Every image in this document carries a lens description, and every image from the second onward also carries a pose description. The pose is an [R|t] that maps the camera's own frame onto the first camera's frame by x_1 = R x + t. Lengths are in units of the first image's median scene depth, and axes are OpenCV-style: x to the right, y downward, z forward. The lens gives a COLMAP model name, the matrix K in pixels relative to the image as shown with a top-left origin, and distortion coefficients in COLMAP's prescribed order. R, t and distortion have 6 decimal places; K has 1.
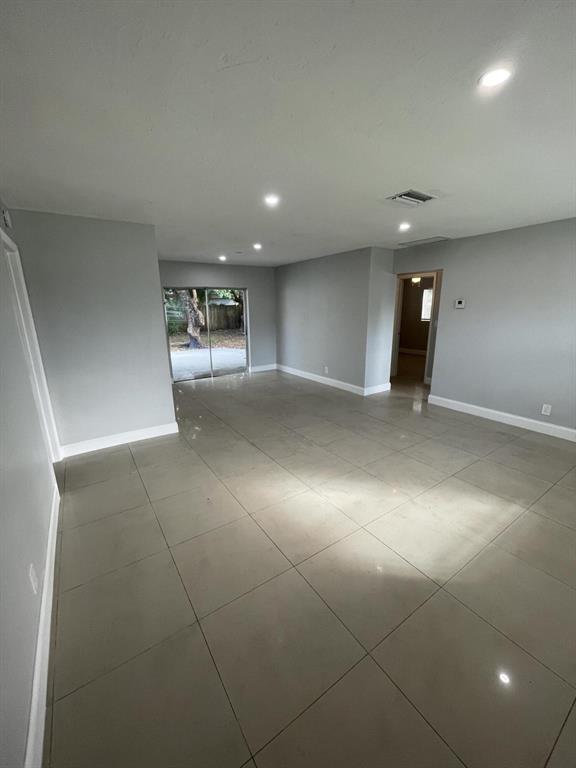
lens RADIAL K [[311.7, 0, 292.1], [0, 311.7, 384.2], [0, 0, 1]] dist [-0.001051, -0.000208]
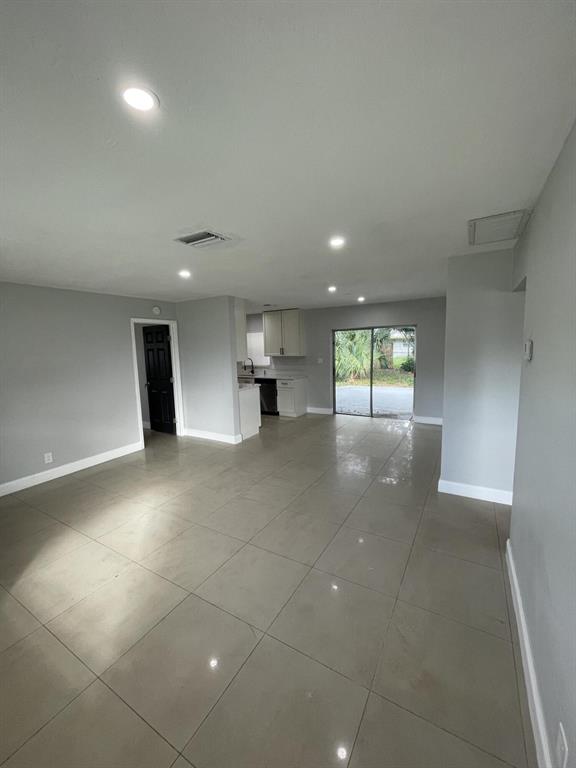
lens RADIAL K [[309.3, 0, 288.0], [0, 309.3, 384.0], [0, 0, 1]] dist [-0.026174, -0.000108]
pose [[0.427615, 0.115046, -0.896610, 1.166565], [-0.200117, 0.979306, 0.030216, -0.240272], [0.881532, 0.166507, 0.441789, 0.796294]]
